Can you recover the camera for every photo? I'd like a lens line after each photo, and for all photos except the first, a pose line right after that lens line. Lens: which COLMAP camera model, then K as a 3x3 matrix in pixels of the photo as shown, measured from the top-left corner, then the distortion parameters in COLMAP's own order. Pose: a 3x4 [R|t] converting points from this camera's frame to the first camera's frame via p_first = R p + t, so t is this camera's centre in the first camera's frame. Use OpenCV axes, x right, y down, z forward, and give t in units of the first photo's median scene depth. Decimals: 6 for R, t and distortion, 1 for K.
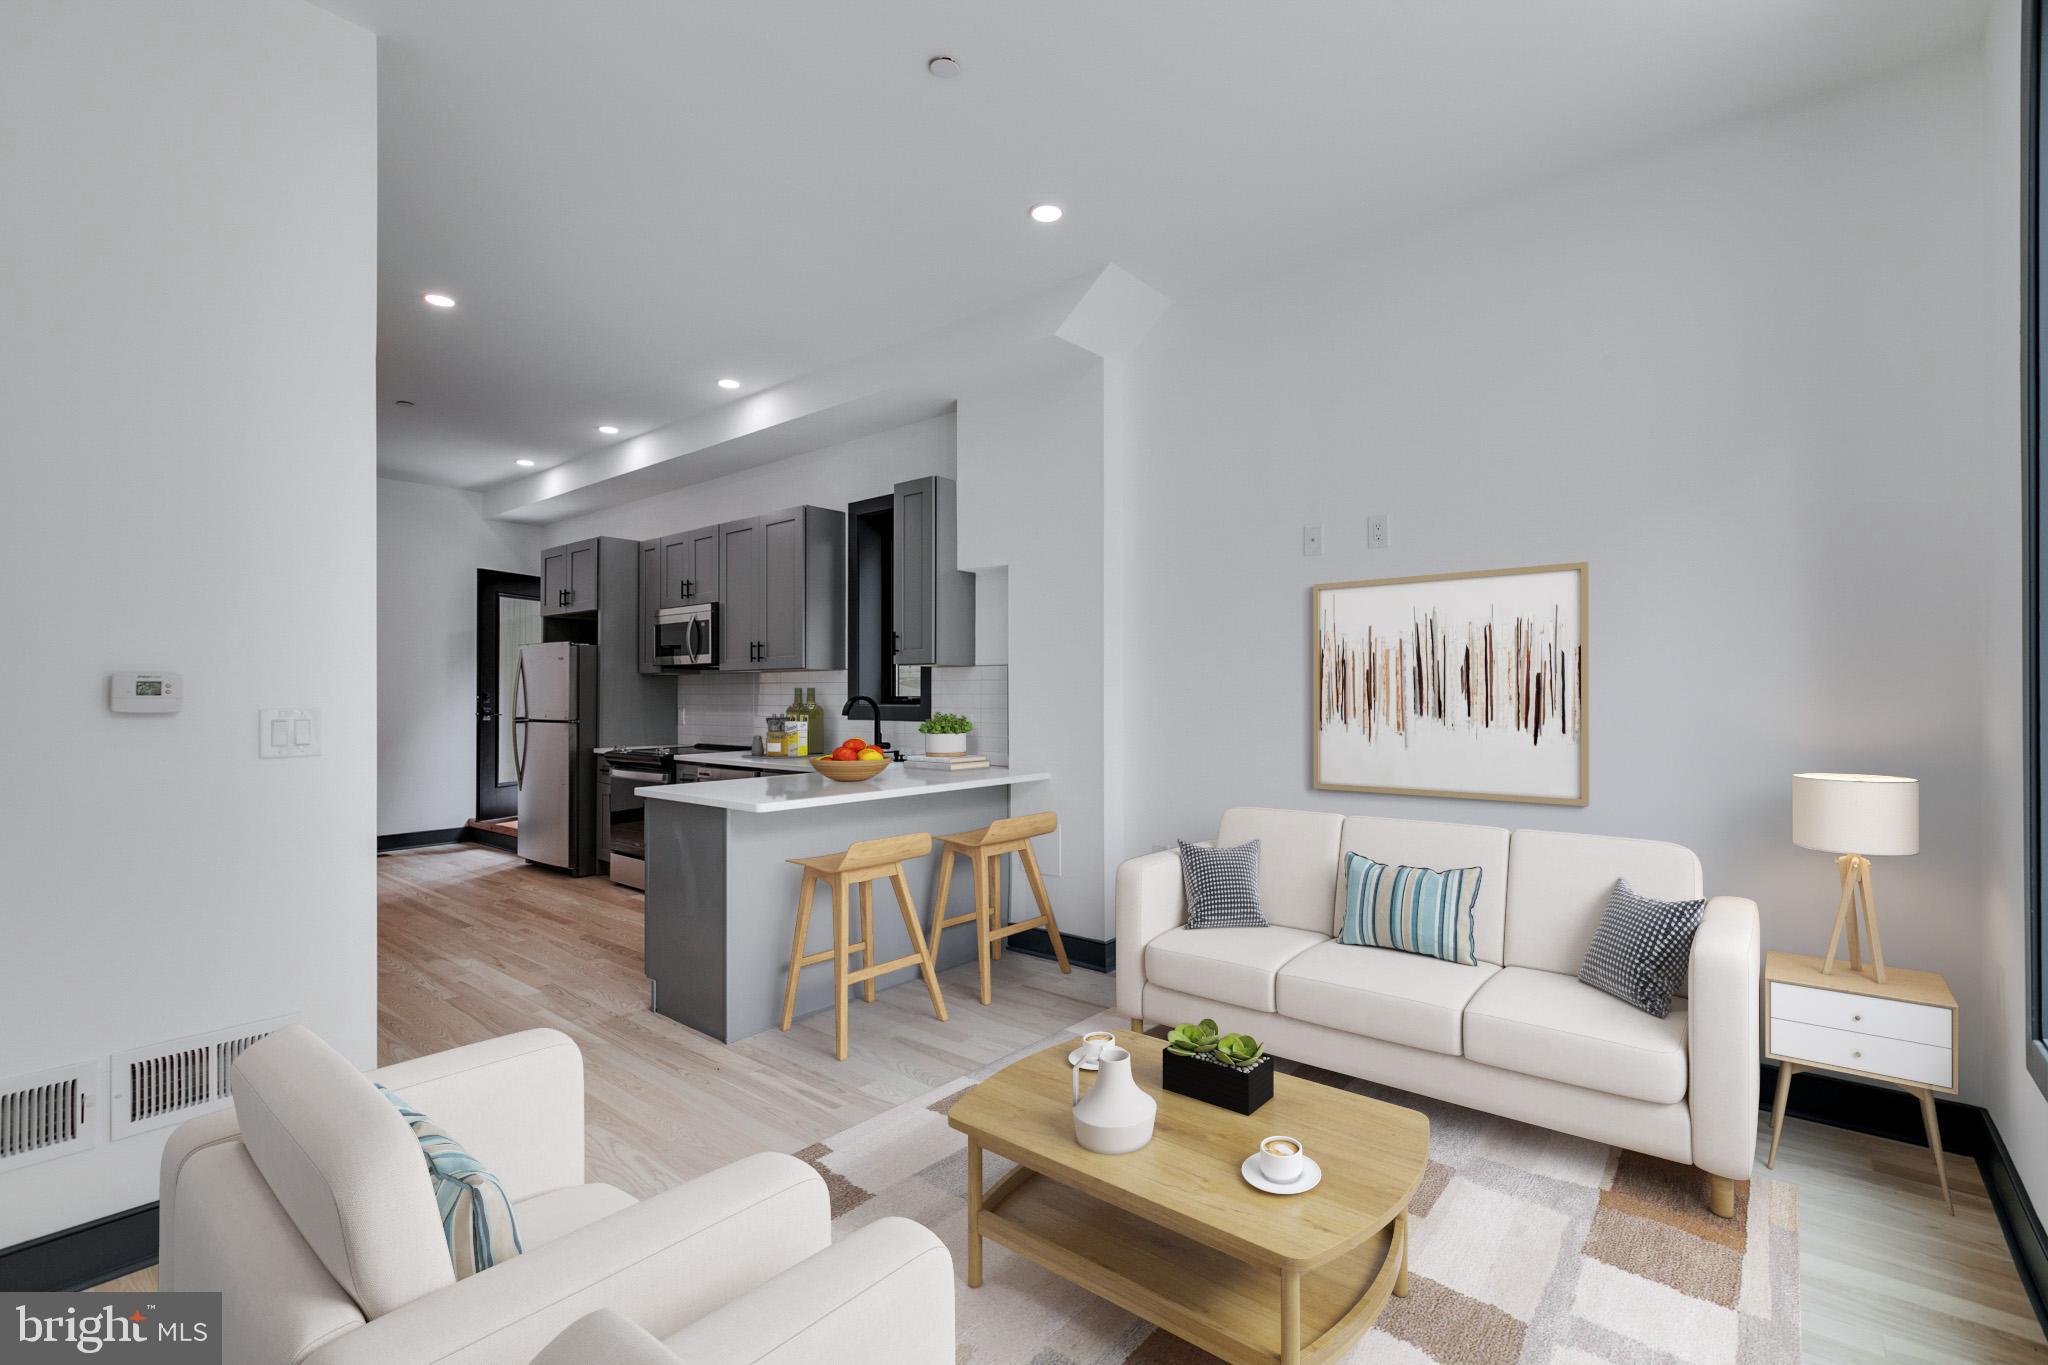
lens RADIAL K [[916.0, 0, 979.5], [0, 916.0, 686.6], [0, 0, 1]] dist [0.000289, -0.000210]
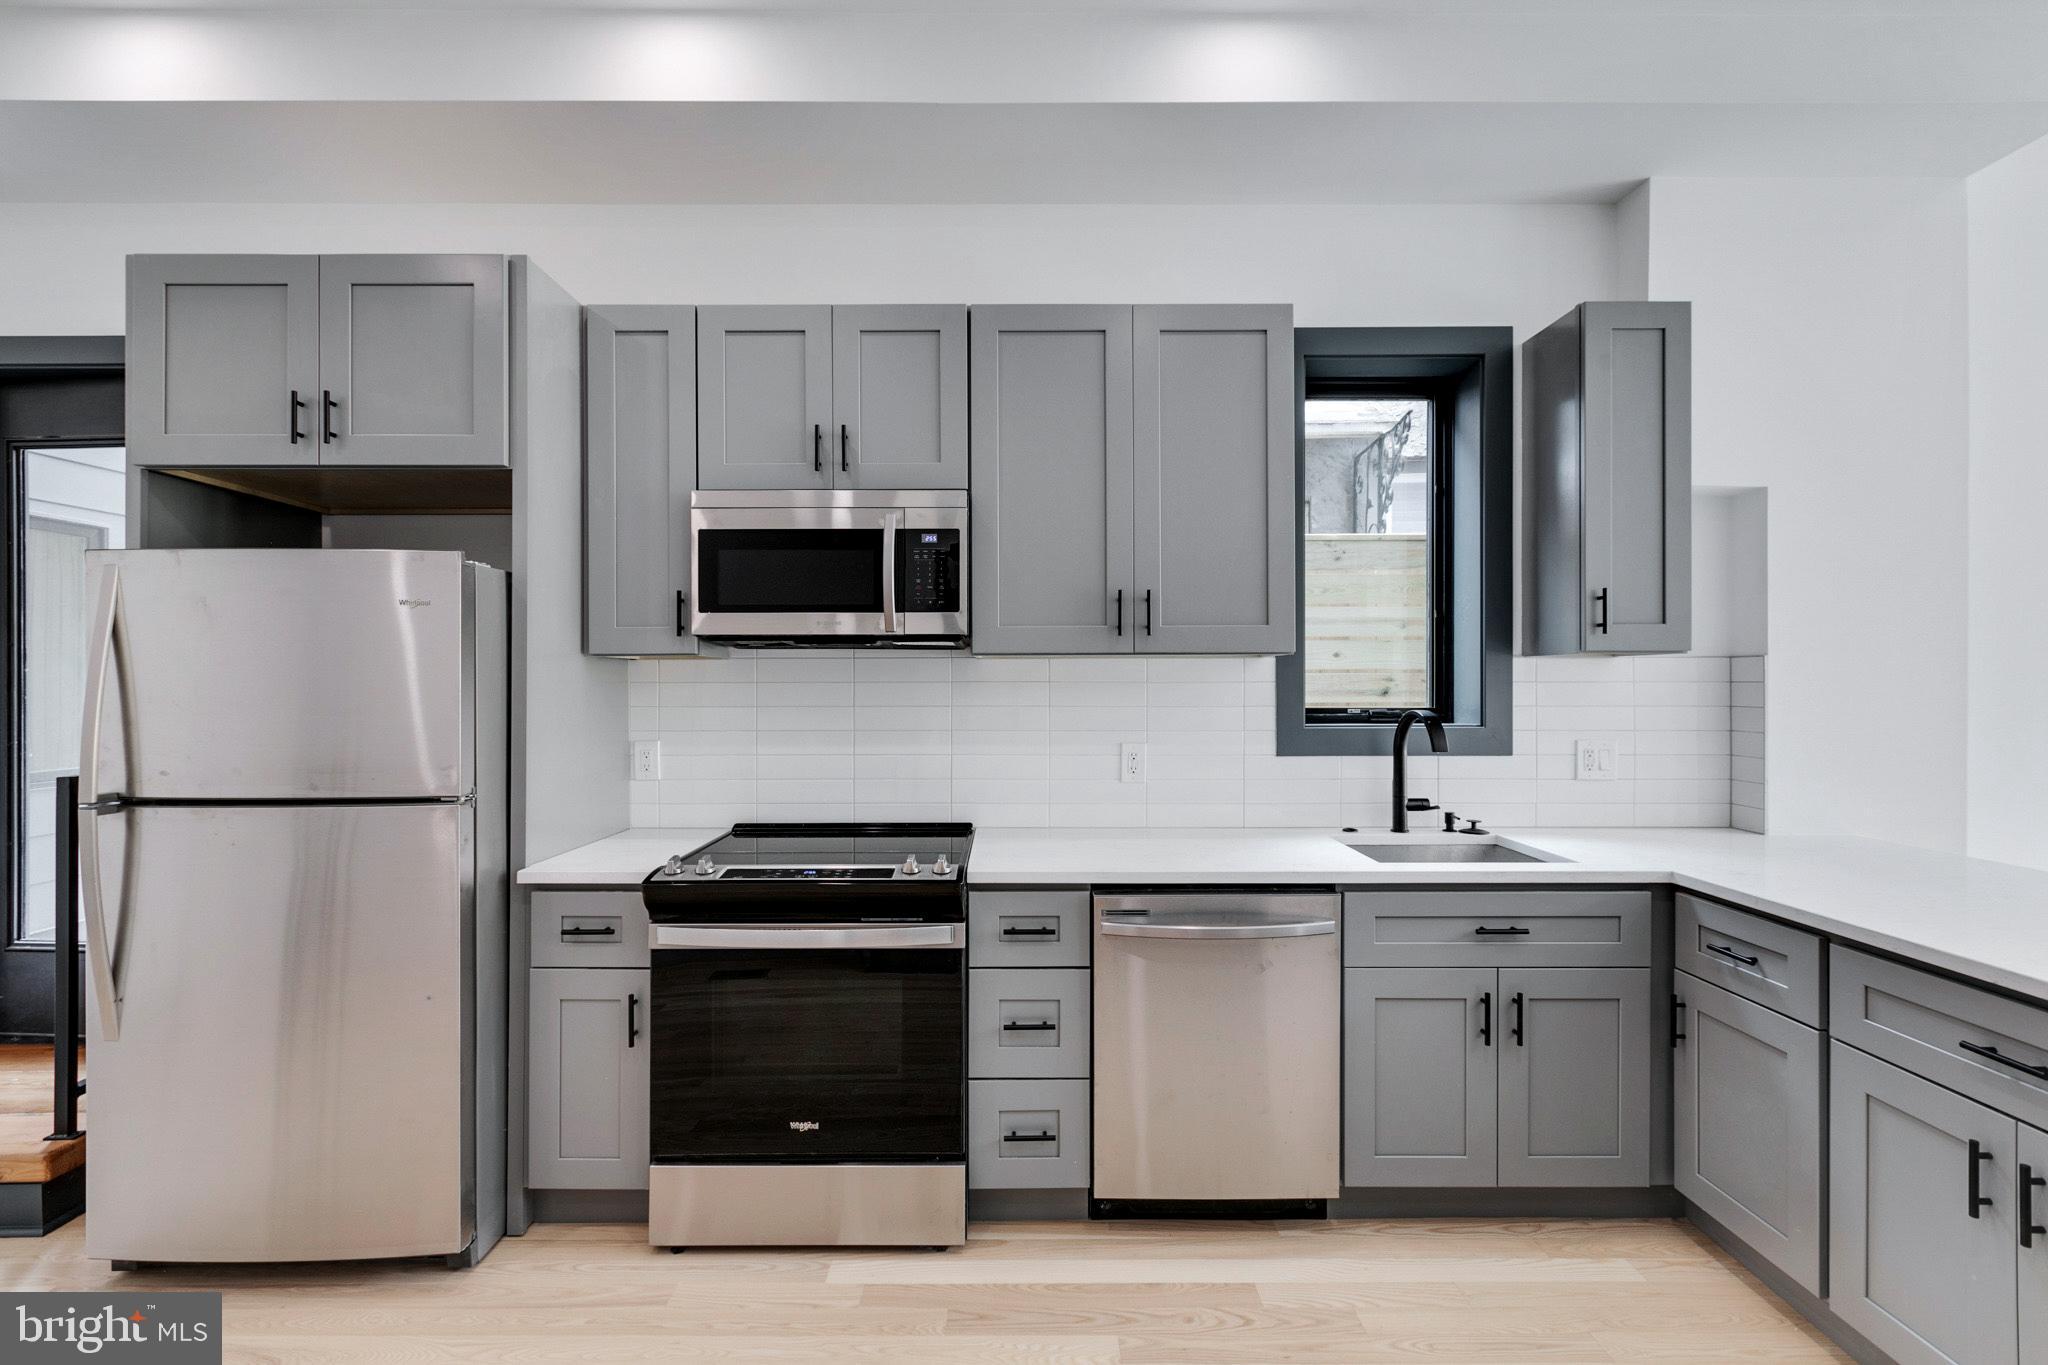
lens RADIAL K [[931.1, 0, 1024.0], [0, 931.1, 682.5], [0, 0, 1]] dist [0.002495, -0.000849]
pose [[0.749546, -0.003850, 0.661941, -1.103976], [-0.005507, 0.999912, 0.012052, -0.018469], [-0.661929, -0.012679, 0.749459, 1.326736]]
